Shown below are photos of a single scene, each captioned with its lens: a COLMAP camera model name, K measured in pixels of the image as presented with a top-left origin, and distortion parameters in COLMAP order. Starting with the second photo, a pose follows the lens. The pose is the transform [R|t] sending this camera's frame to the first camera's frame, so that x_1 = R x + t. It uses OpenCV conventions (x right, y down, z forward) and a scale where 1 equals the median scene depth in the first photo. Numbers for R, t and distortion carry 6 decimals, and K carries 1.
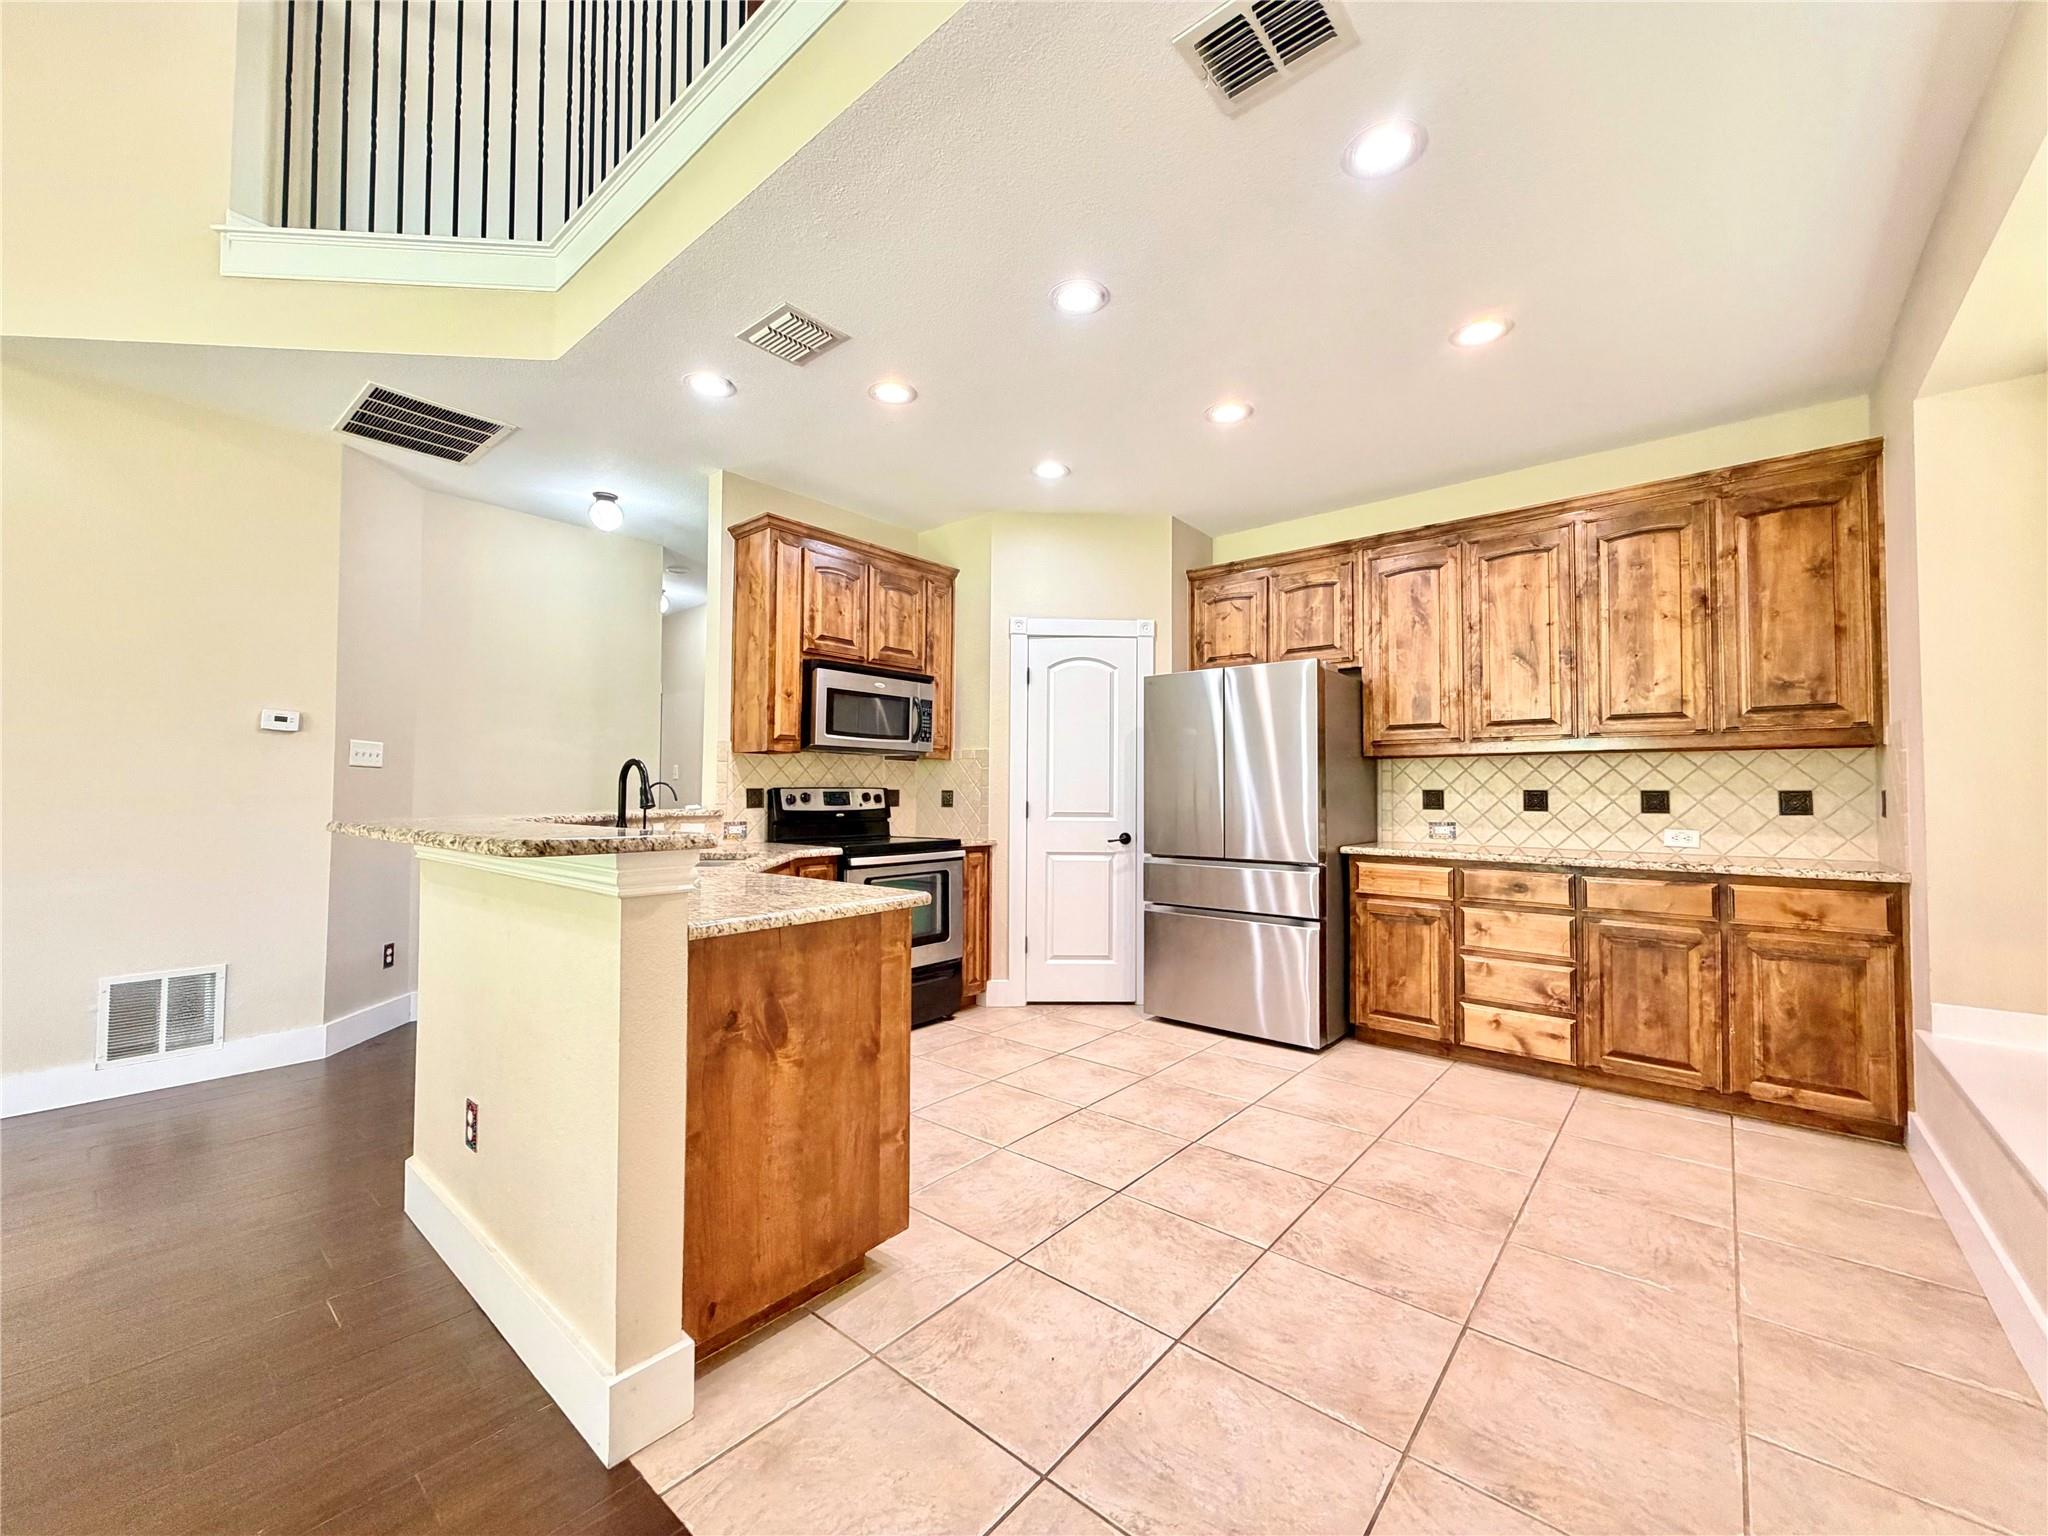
lens RADIAL K [[821.6, 0, 1020.9], [0, 821.6, 763.7], [0, 0, 1]] dist [0.001602, 0.000076]
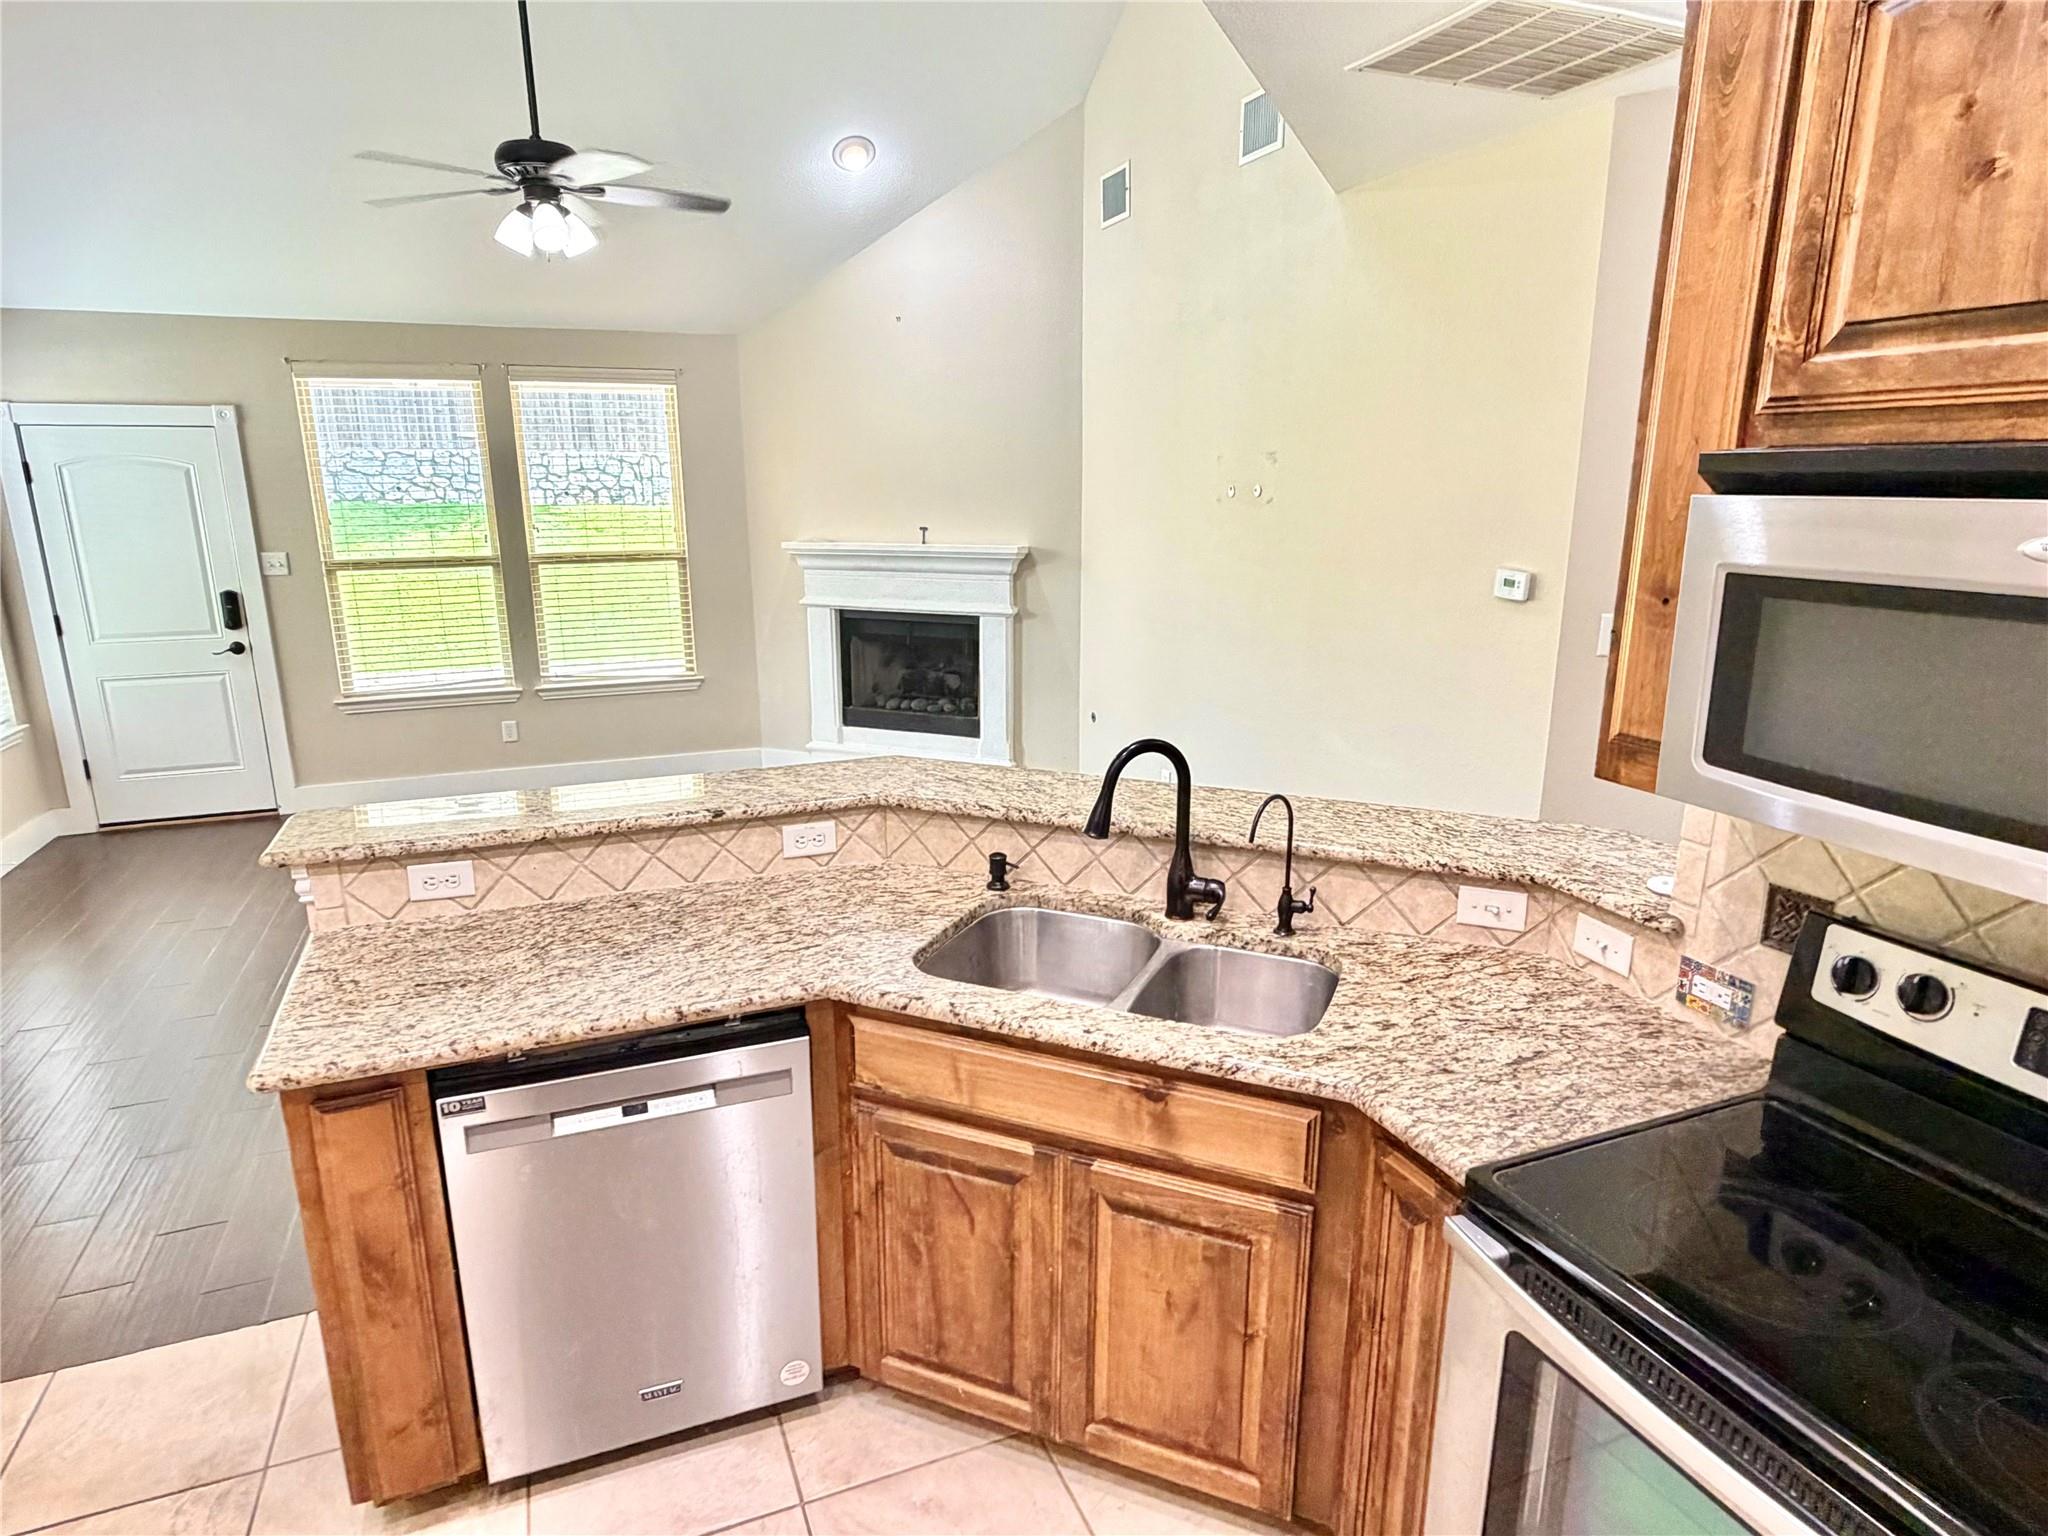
lens RADIAL K [[1190.8, 0, 1011.0], [0, 1190.8, 768.0], [0, 0, 1]] dist [-0.000029, 0.000448]
pose [[-0.465745, 0.207141, -0.860334, 0.157815], [0.032896, 0.975598, 0.217085, -0.110099], [0.884307, 0.072804, -0.461194, 0.906249]]
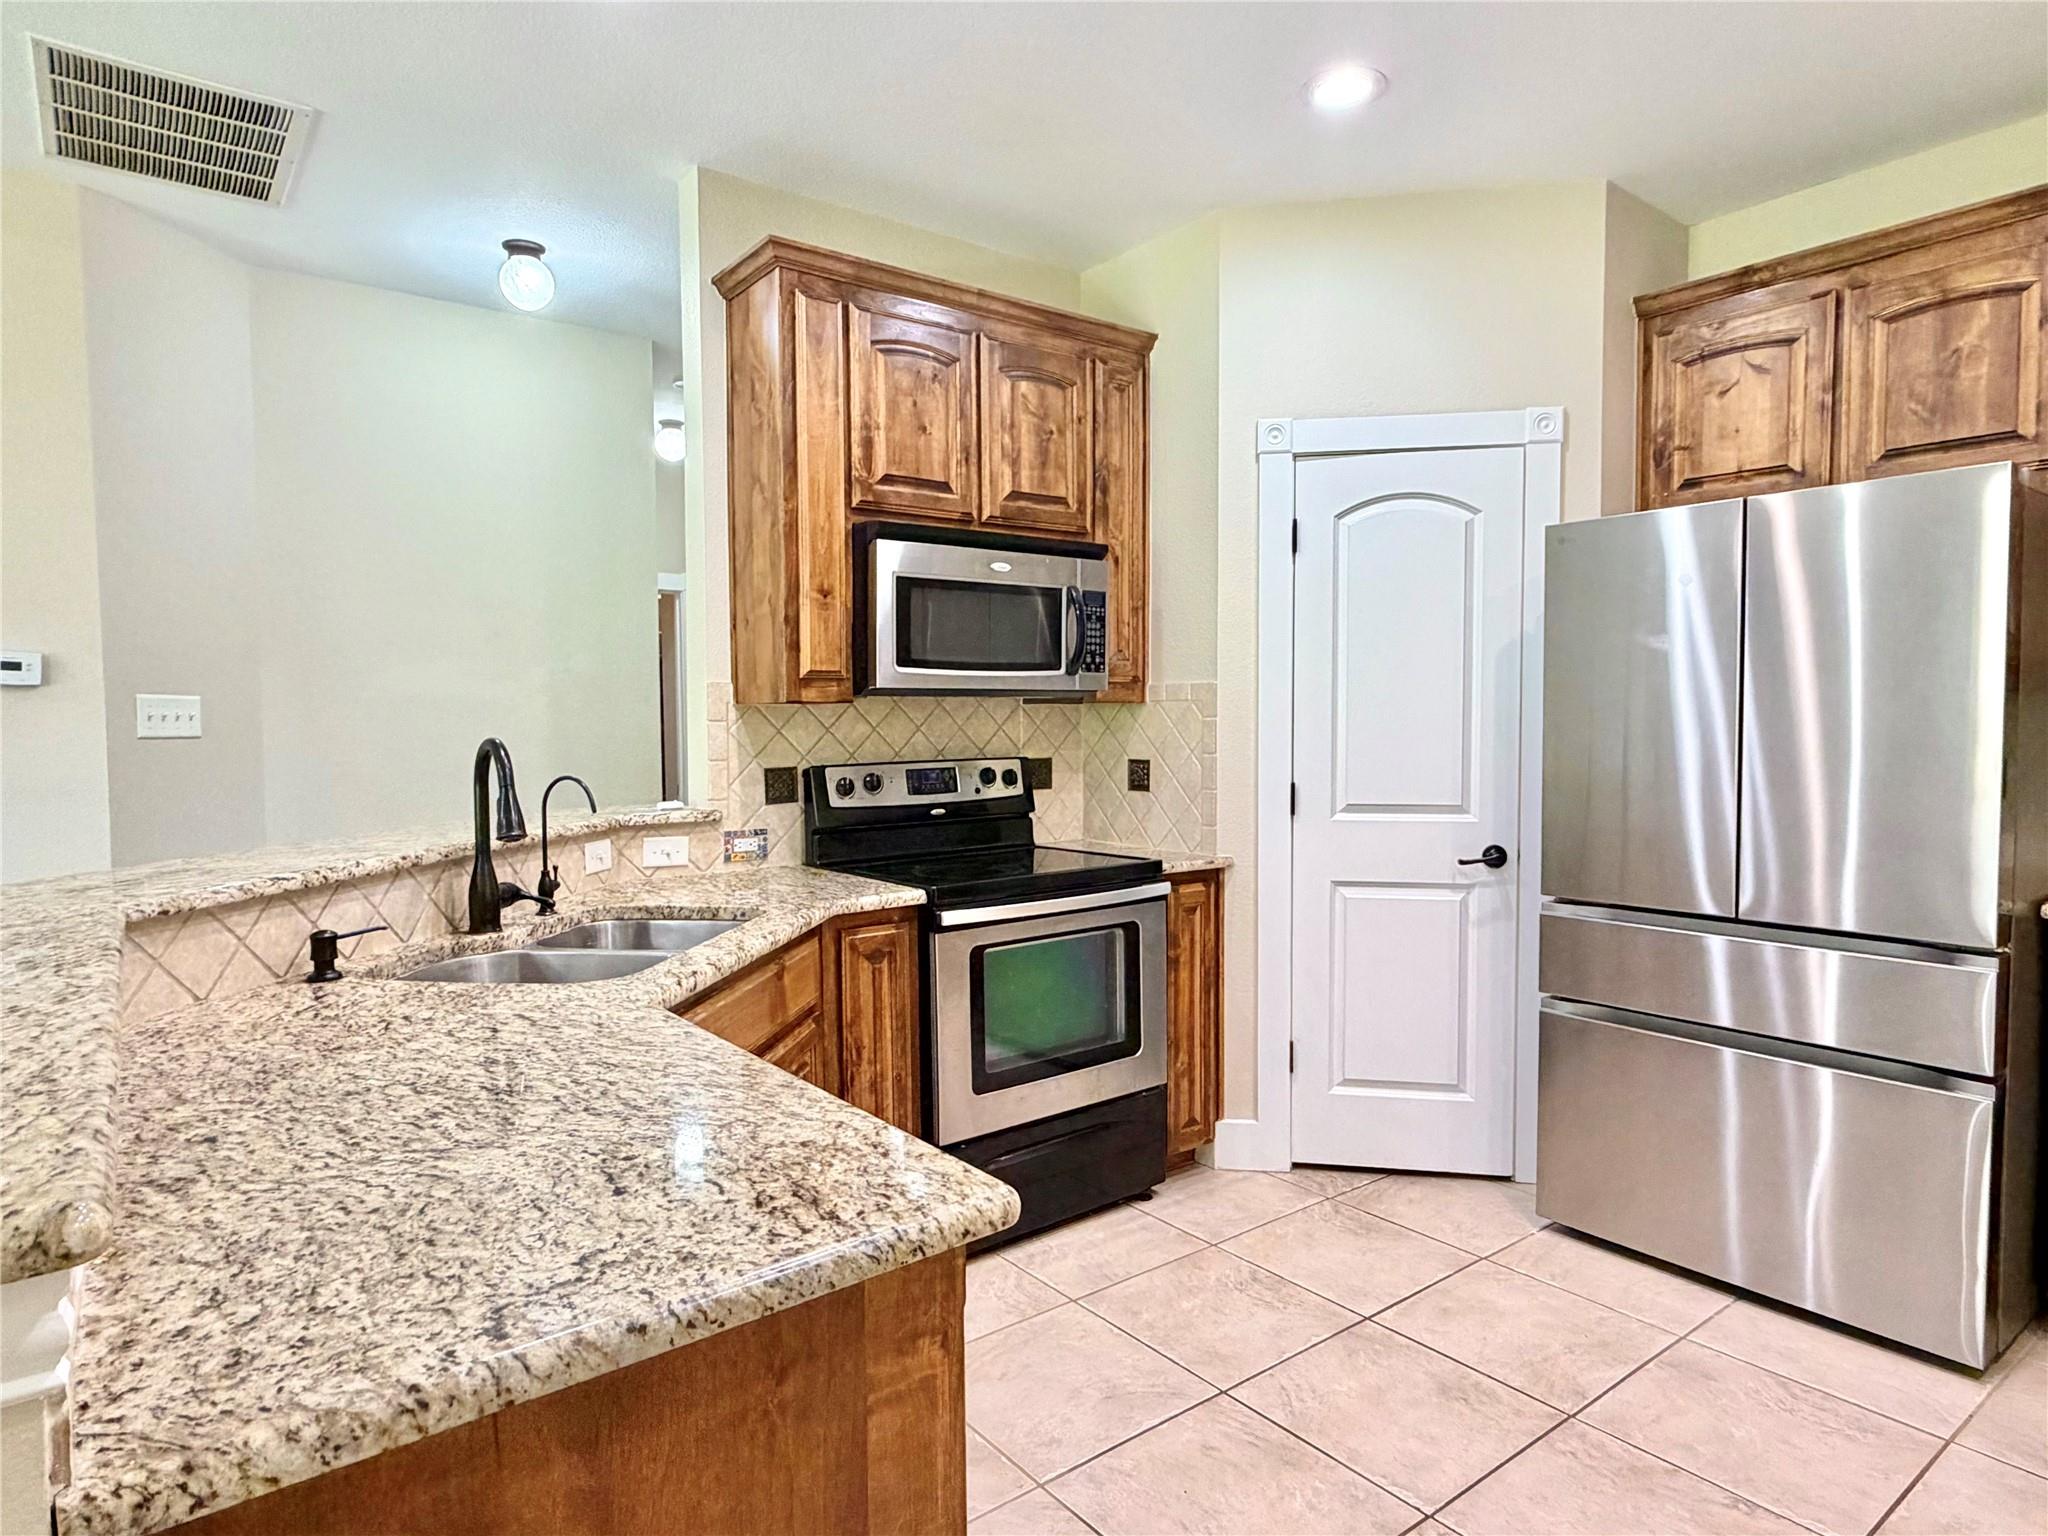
lens RADIAL K [[1190.8, 0, 1012.2], [0, 1190.8, 768.0], [0, 0, 1]] dist [-0.000029, 0.000448]
pose [[0.975995, -0.003048, -0.217770, -0.001611], [0.020655, 0.996690, 0.078622, -0.027485], [0.216810, -0.081233, 0.972828, 0.254998]]
